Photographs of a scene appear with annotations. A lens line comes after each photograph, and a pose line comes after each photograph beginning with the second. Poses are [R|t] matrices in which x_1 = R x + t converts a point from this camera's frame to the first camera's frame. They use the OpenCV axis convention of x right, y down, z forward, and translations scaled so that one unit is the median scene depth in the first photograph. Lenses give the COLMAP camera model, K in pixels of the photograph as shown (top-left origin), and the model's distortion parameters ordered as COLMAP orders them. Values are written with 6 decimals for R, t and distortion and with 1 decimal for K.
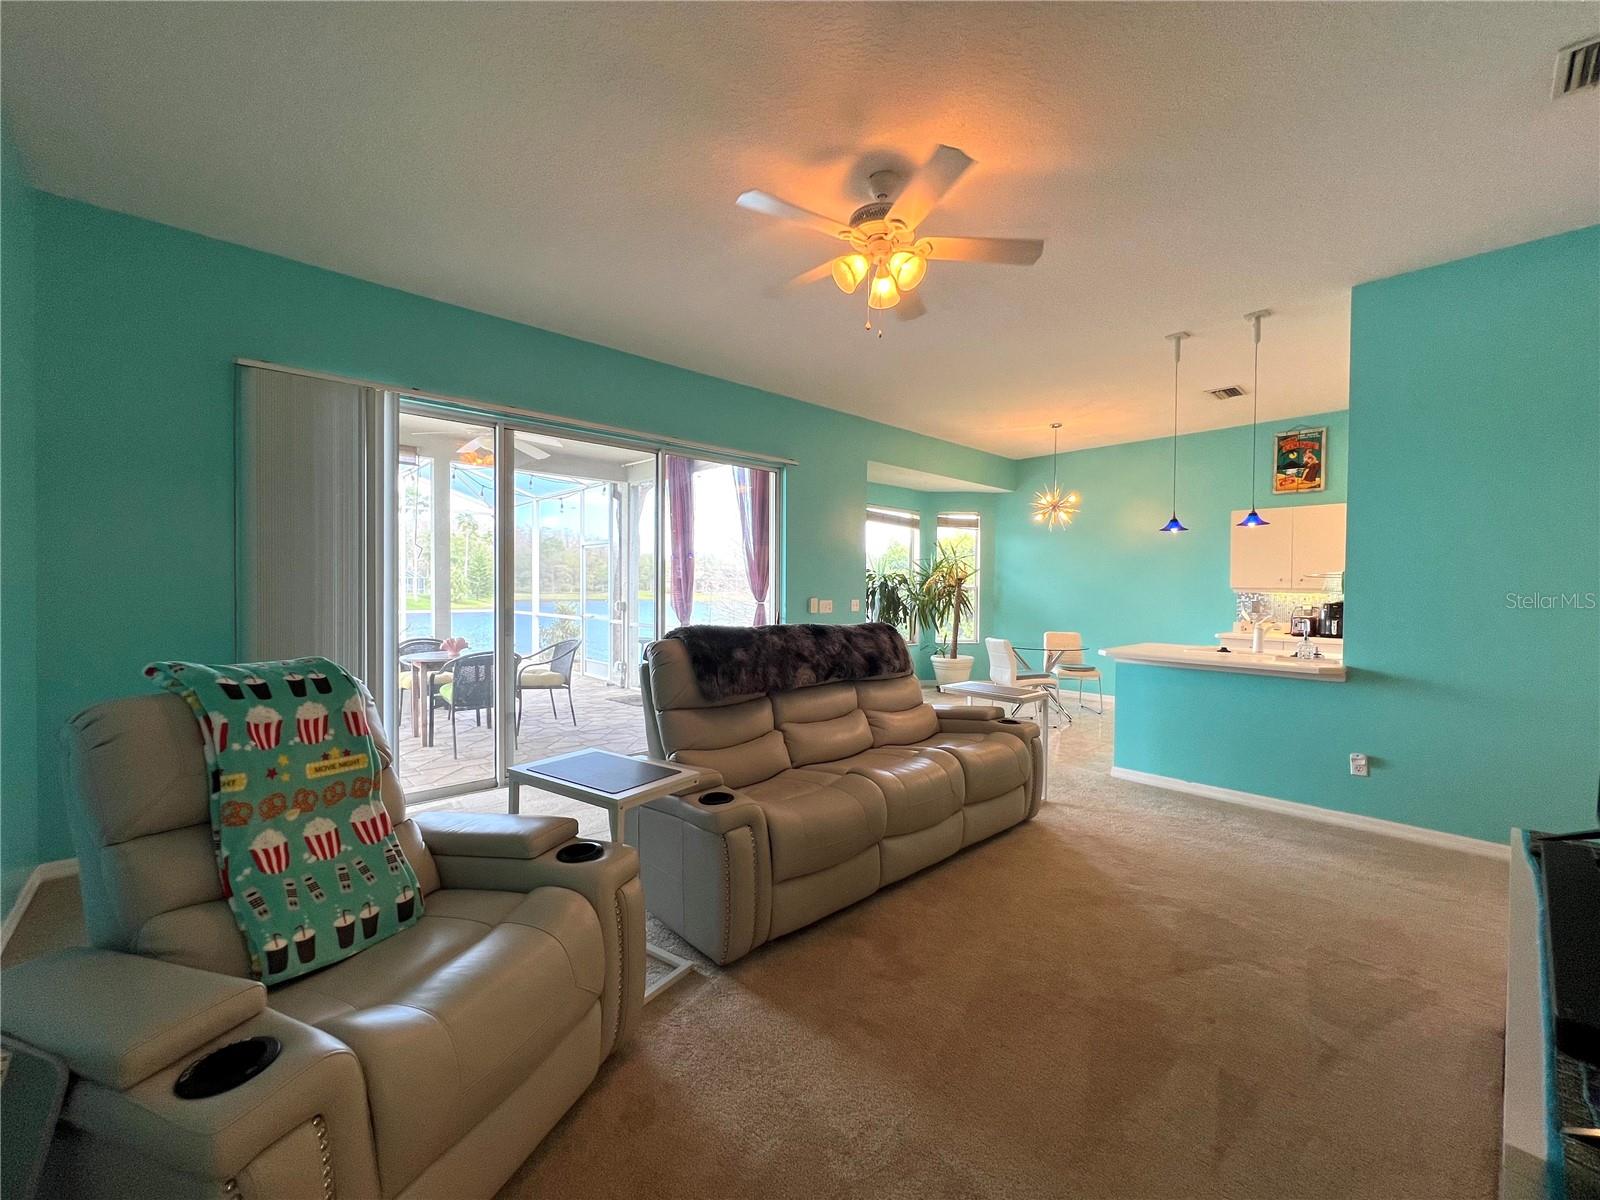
lens RADIAL K [[645.1, 0, 794.3], [0, 645.1, 599.0], [0, 0, 1]] dist [0.001411, 0.000246]
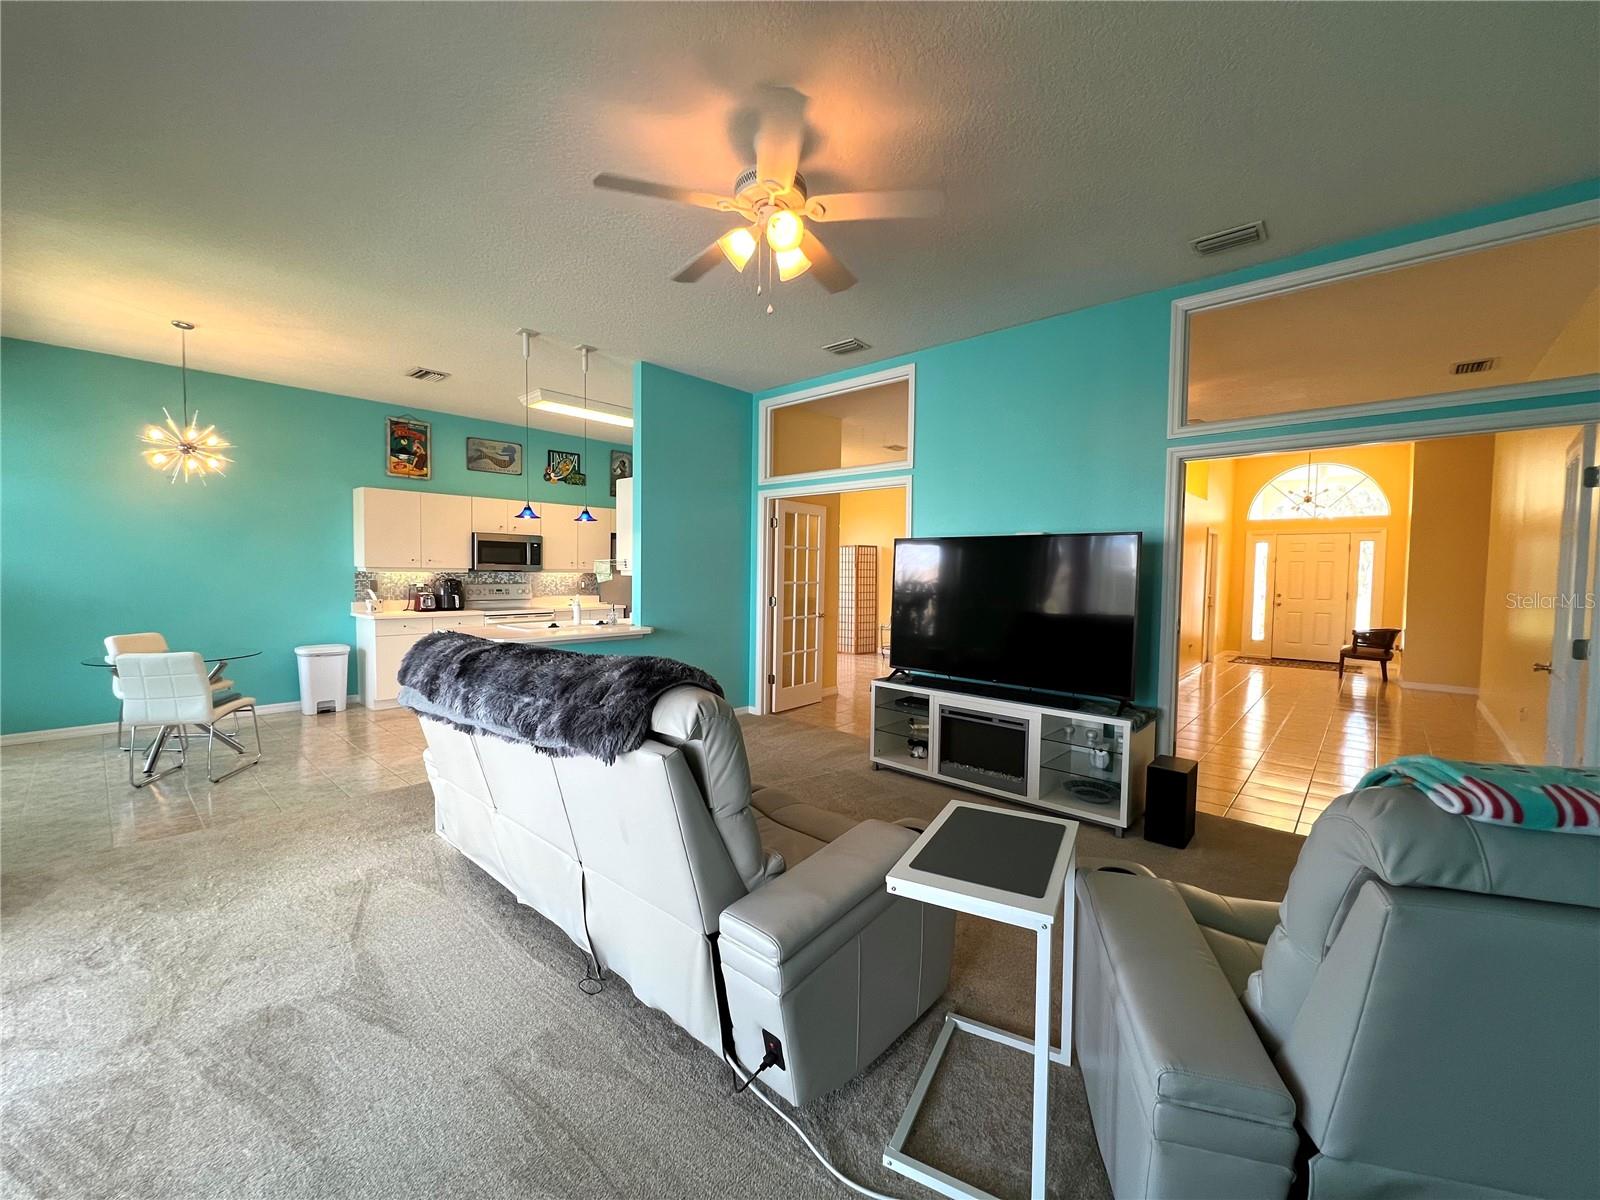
lens RADIAL K [[645.1, 0, 794.3], [0, 645.1, 599.0], [0, 0, 1]] dist [0.001411, 0.000246]
pose [[-0.096279, -0.055825, 0.993788, -0.466967], [0.006095, 0.998374, 0.056673, -0.028039], [-0.995336, 0.011514, -0.095782, 0.616811]]
